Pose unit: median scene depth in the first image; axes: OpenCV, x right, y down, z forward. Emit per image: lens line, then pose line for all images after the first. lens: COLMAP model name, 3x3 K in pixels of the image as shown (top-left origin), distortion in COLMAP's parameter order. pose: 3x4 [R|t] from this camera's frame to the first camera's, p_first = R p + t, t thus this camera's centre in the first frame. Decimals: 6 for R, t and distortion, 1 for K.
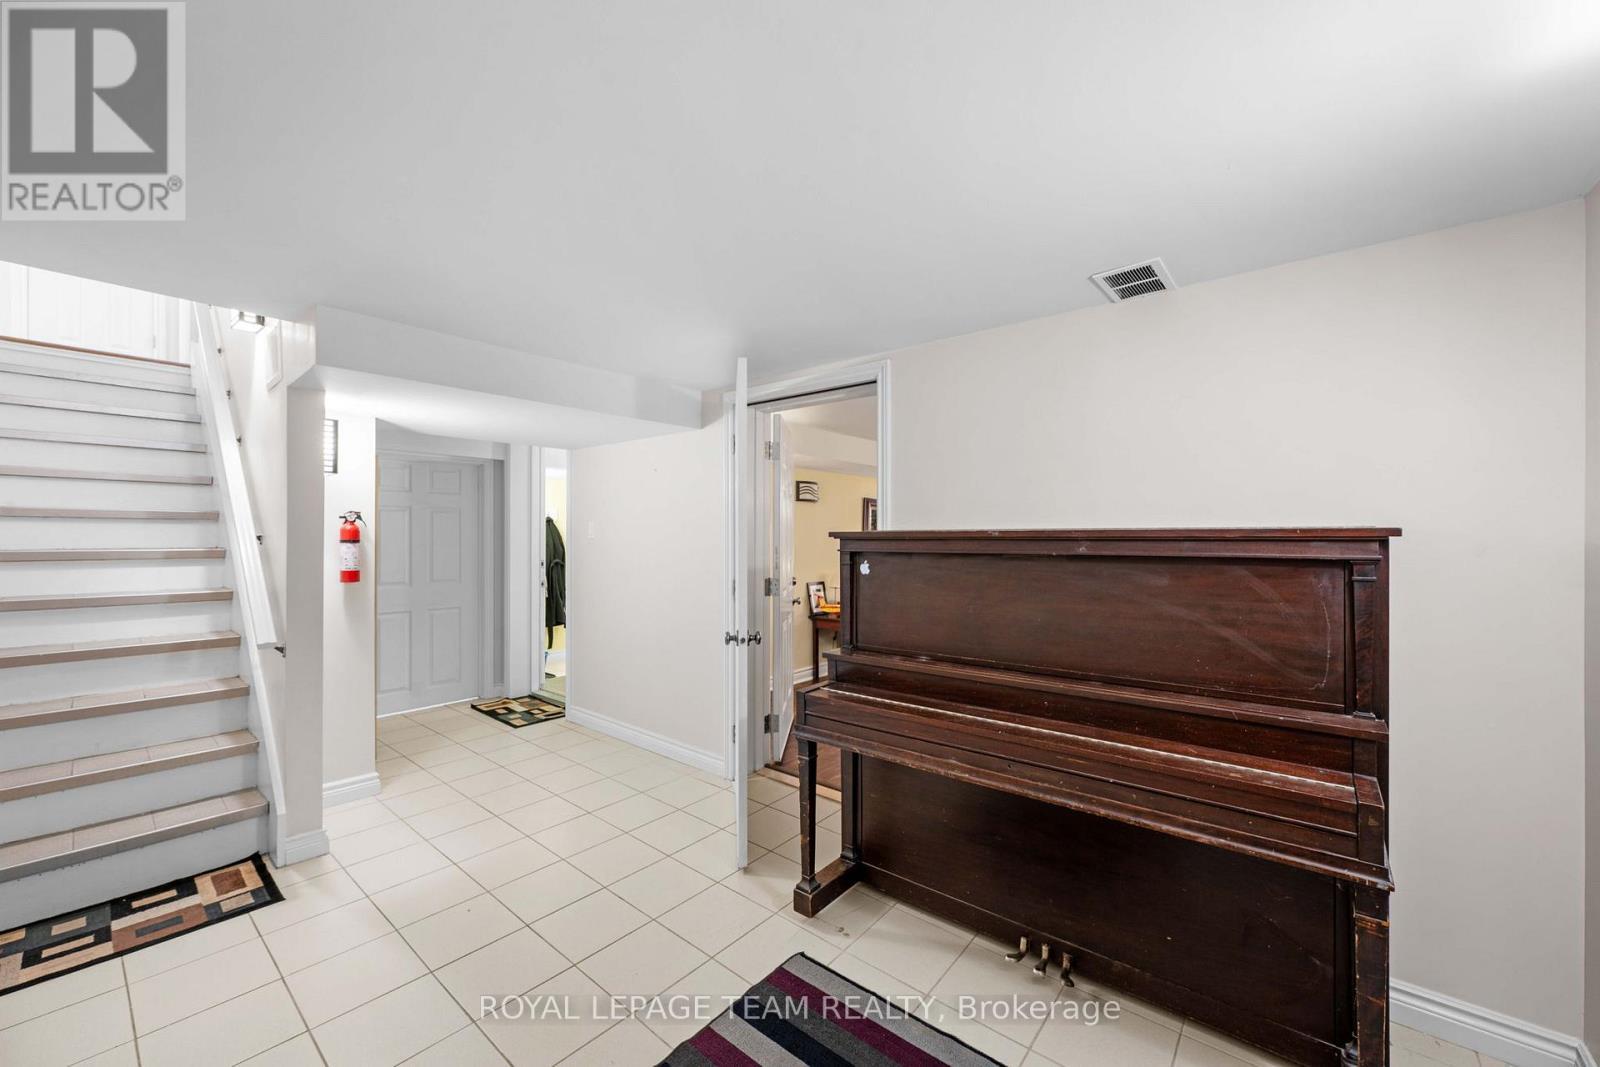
lens RADIAL K [[614.2, 0, 802.6], [0, 614.2, 530.6], [0, 0, 1]] dist [0.000465, 0.000023]
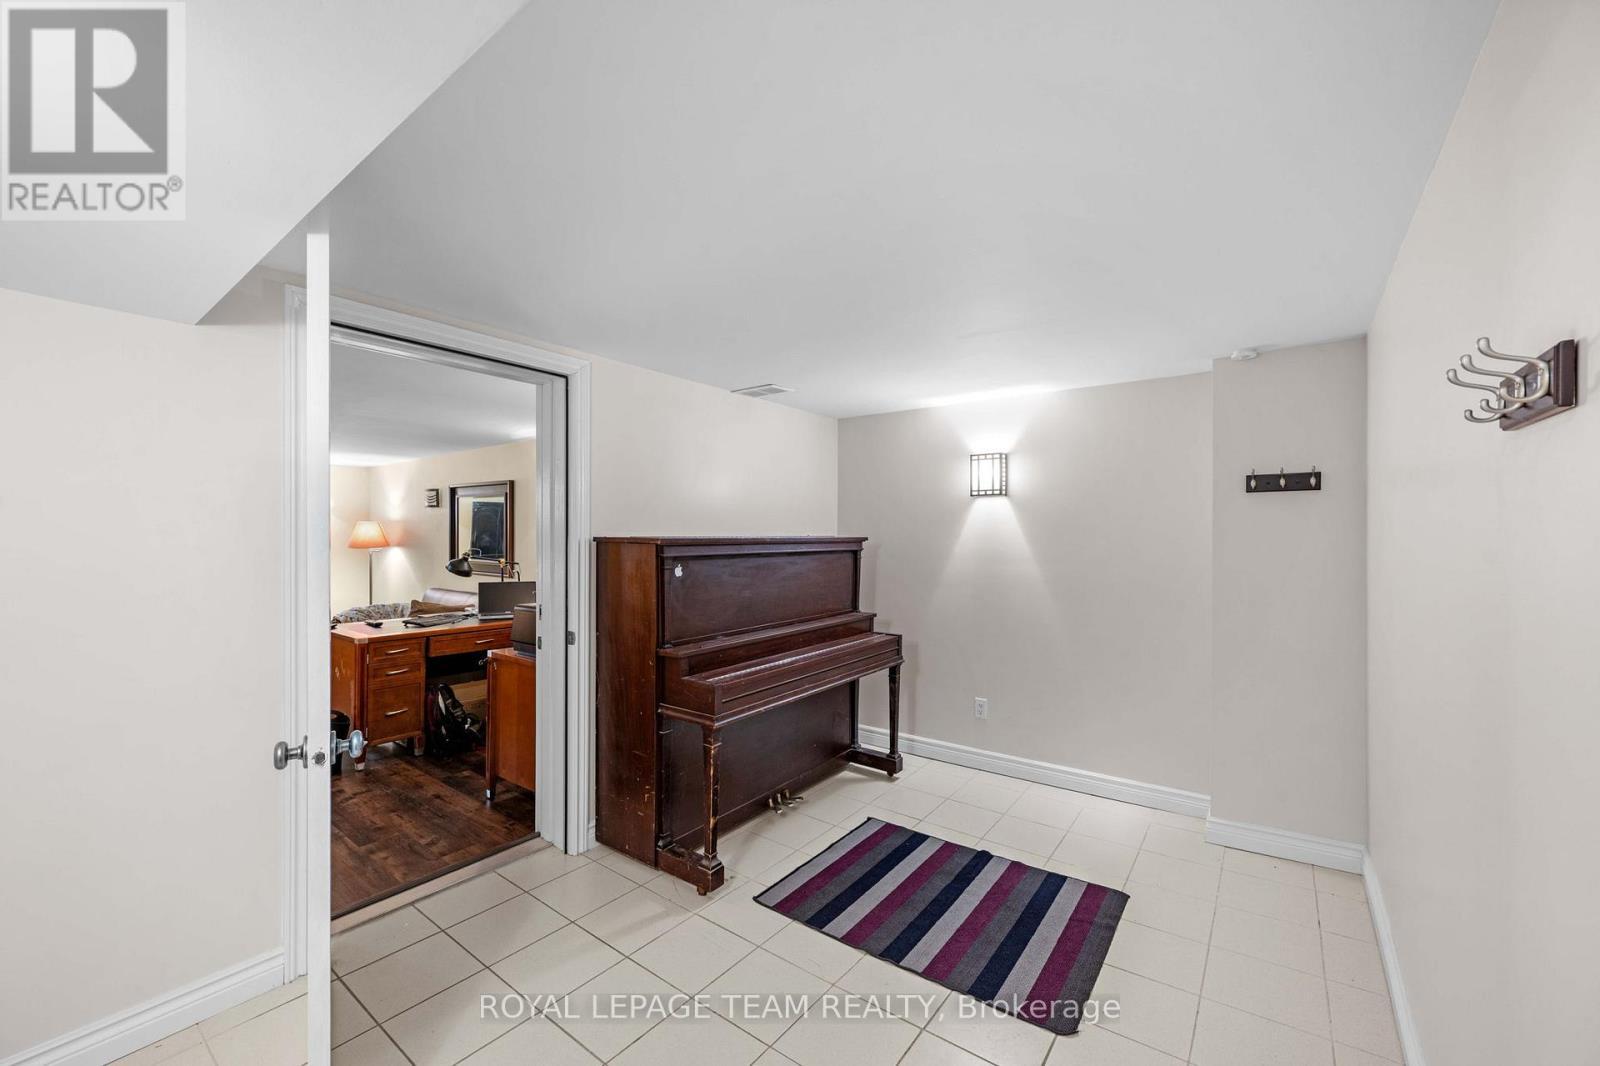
lens RADIAL K [[648.0, 0, 799.5], [0, 648.0, 538.1], [0, 0, 1]] dist [-0.001954, -0.000236]
pose [[-0.056159, -0.000115, 0.998422, -1.313650], [-0.004193, 0.999991, -0.000120, 0.000607], [-0.998413, -0.004193, -0.056159, 1.044812]]
